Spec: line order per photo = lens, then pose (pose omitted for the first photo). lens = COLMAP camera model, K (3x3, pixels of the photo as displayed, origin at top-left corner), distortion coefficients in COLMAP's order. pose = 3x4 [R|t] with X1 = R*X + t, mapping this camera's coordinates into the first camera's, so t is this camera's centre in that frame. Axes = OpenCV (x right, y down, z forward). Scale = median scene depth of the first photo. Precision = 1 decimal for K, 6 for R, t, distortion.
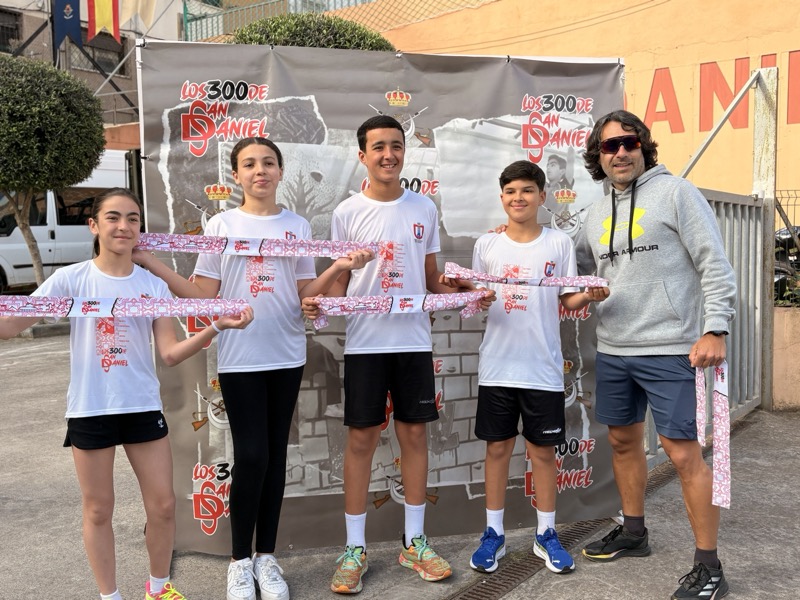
lens RADIAL K [[847.4, 0, 410.0], [0, 847.4, 303.9], [0, 0, 1]] dist [0.005004, 0.016303]
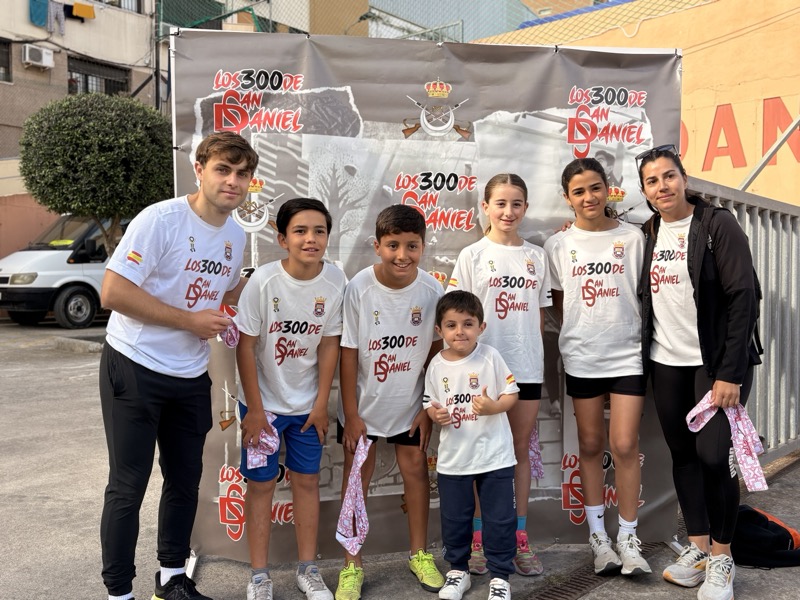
lens RADIAL K [[790.5, 0, 401.3], [0, 790.5, 301.0], [0, 0, 1]] dist [0.016342, -0.005306]
pose [[0.995068, 0.014974, -0.098054, 0.021857], [-0.019591, 0.998736, -0.046296, 0.023655], [0.097237, 0.047988, 0.994104, 0.070641]]
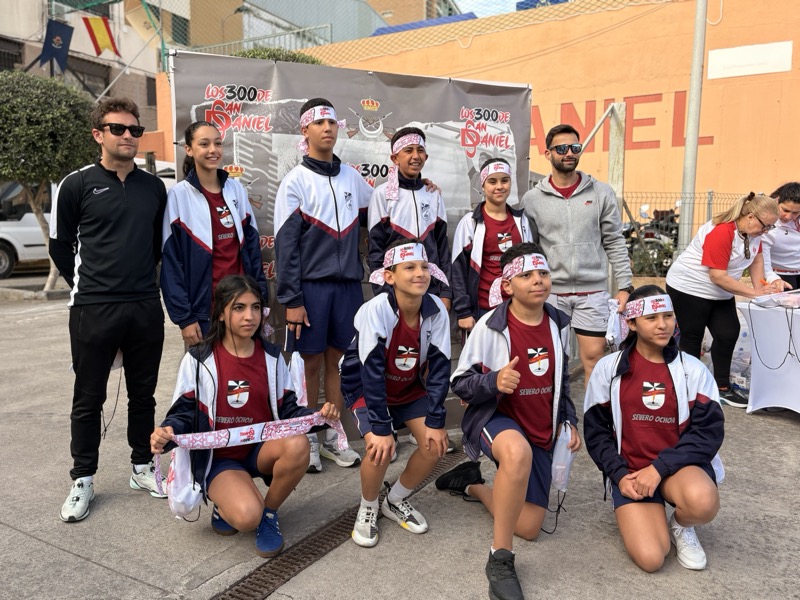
lens RADIAL K [[641.2, 0, 409.4], [0, 641.2, 299.1], [0, 0, 1]] dist [0.047115, -0.060197]
pose [[0.993385, 0.005496, 0.114702, -0.040300], [-0.008019, 0.999736, 0.021549, 0.024136], [-0.114553, -0.022326, 0.993166, -0.013770]]
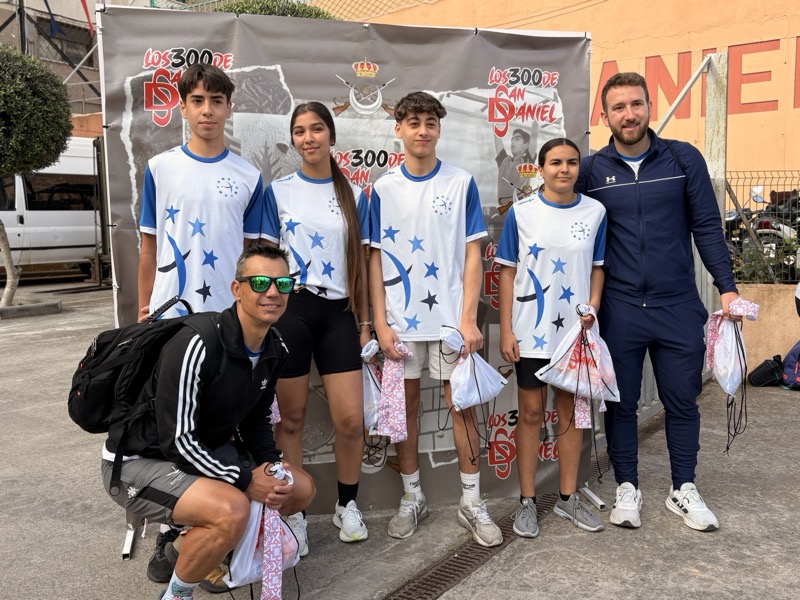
lens RADIAL K [[797.8, 0, 404.8], [0, 797.8, 292.1], [0, 0, 1]] dist [0.016526, 0.019729]
pose [[0.999019, -0.004914, 0.044007, -0.006642], [0.004692, 0.999976, 0.005153, 0.008136], [-0.044031, -0.004941, 0.999018, 0.037822]]
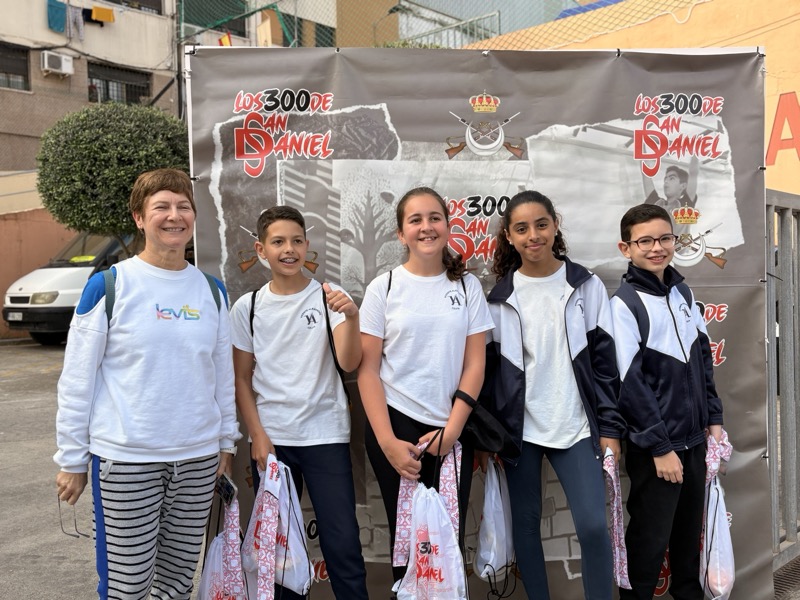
lens RADIAL K [[832.9, 0, 401.1], [0, 832.9, 297.7], [0, 0, 1]] dist [0.012571, 0.002600]
pose [[0.989793, -0.006979, -0.142343, 0.012386], [-0.000921, 0.998466, -0.055365, -0.001249], [0.142511, 0.054931, 0.988268, 0.105032]]
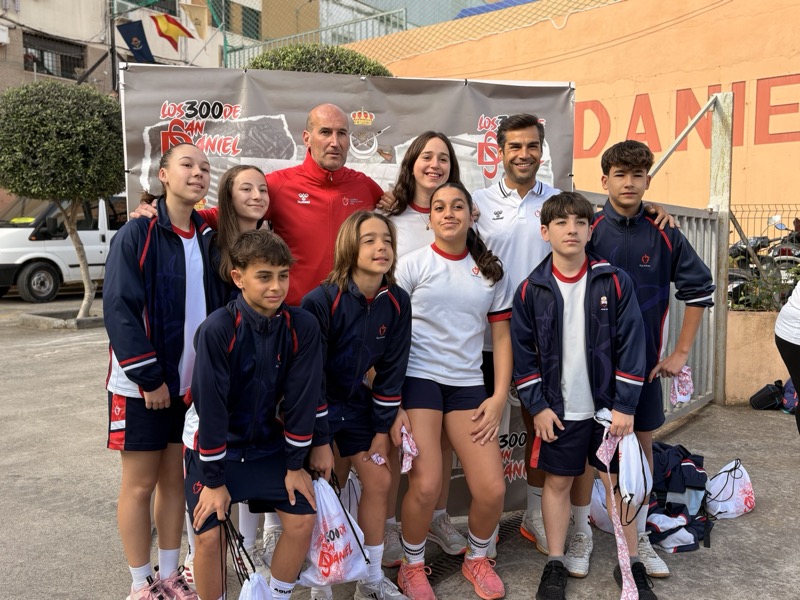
lens RADIAL K [[741.3, 0, 404.0], [0, 741.3, 305.7], [0, 0, 1]] dist [0.003043, 0.020665]
pose [[0.999460, 0.011547, -0.030754, 0.043348], [-0.011352, 0.999914, 0.006506, -0.004976], [0.030826, -0.006153, 0.999506, 0.029205]]
